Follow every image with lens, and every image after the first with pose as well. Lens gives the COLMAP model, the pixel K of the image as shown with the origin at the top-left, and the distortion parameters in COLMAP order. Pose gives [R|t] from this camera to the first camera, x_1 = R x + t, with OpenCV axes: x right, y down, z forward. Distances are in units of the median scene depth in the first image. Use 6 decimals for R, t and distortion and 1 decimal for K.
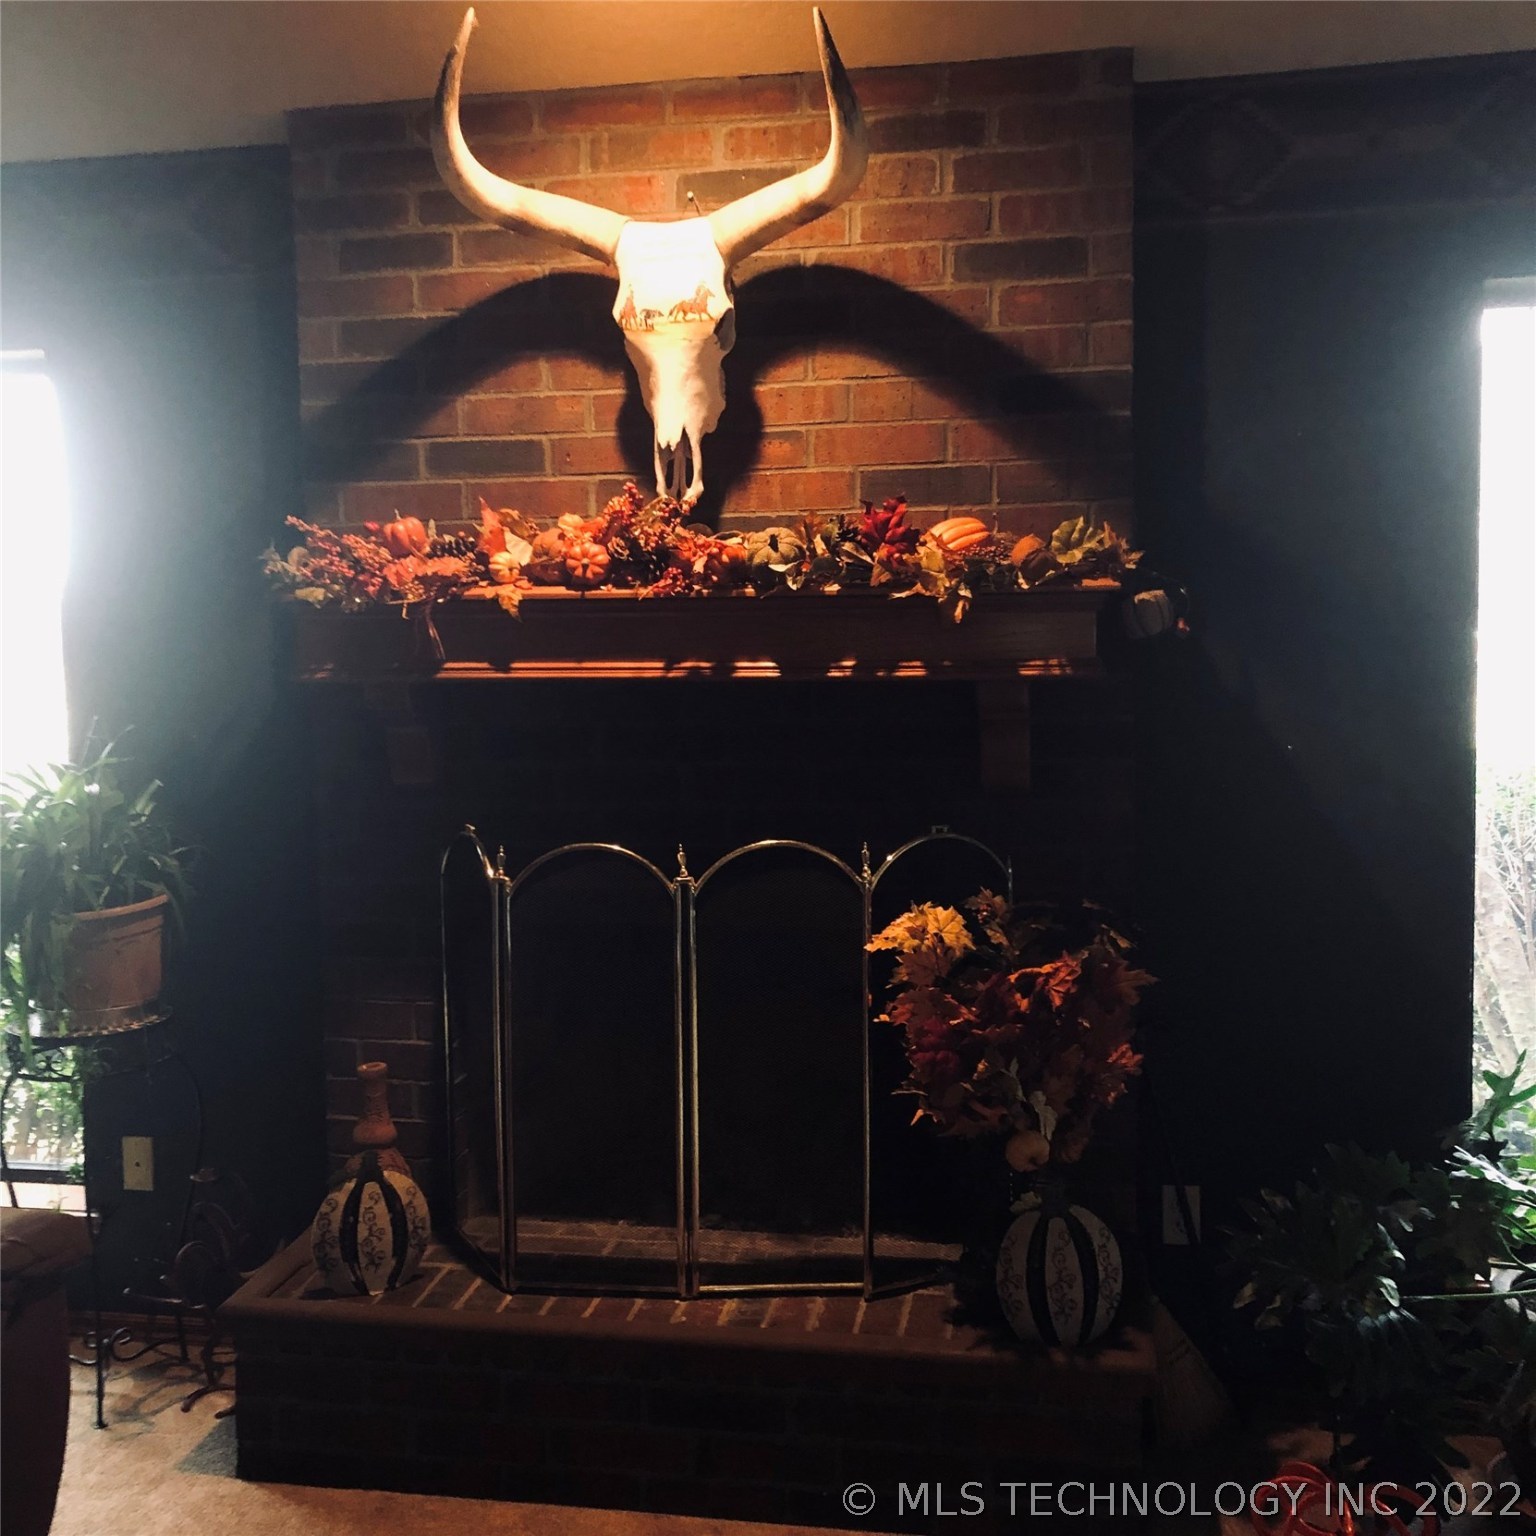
lens RADIAL K [[1681.5, 0, 768.0], [0, 1681.5, 768.0], [0, 0, 1]] dist [0.064966, -0.167744]
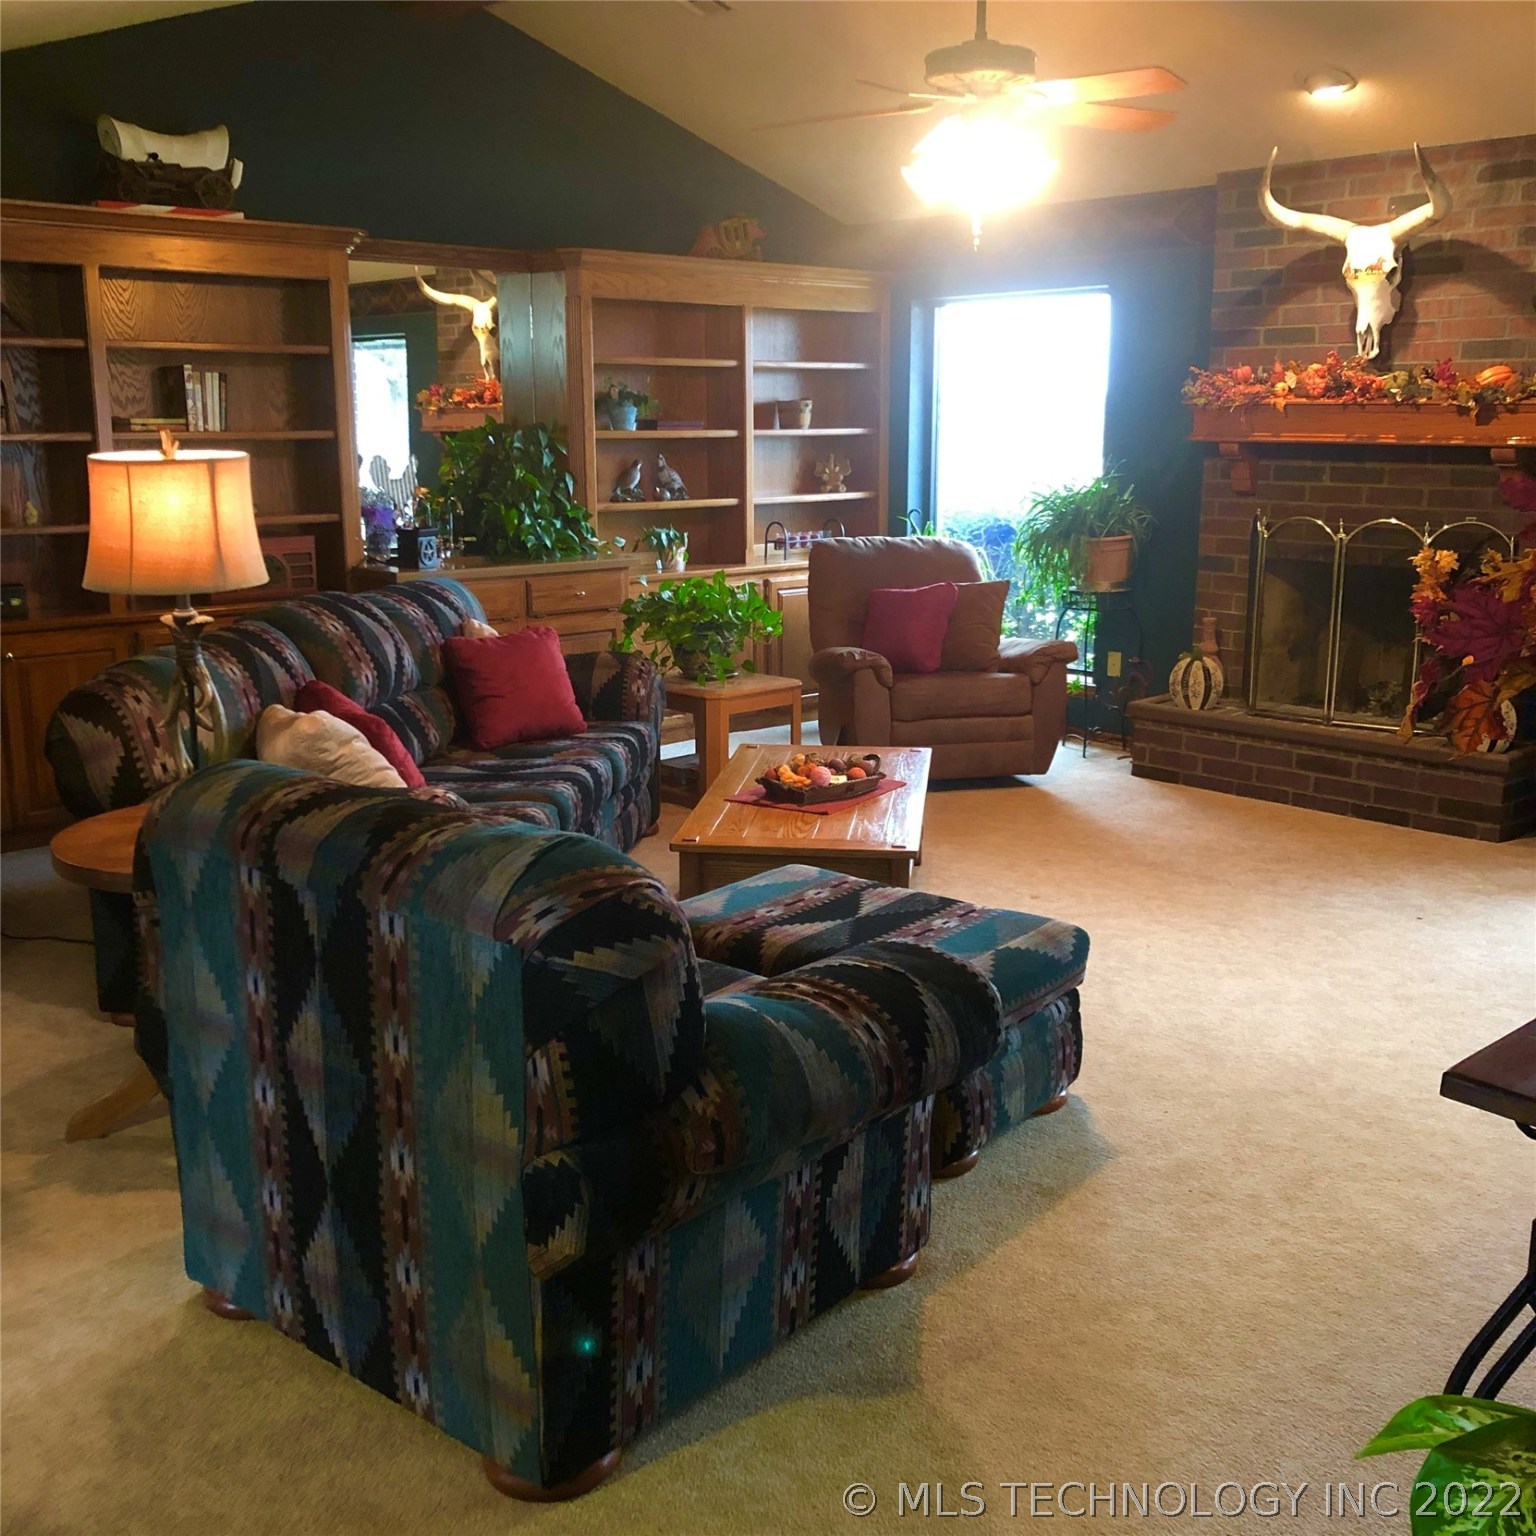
lens RADIAL K [[1681.5, 0, 768.0], [0, 1681.5, 768.0], [0, 0, 1]] dist [0.064966, -0.167744]
pose [[0.796705, 0.136073, -0.588850, 0.676161], [-0.062663, 0.987672, 0.143452, 0.094814], [0.601111, -0.077390, 0.795410, -1.199780]]
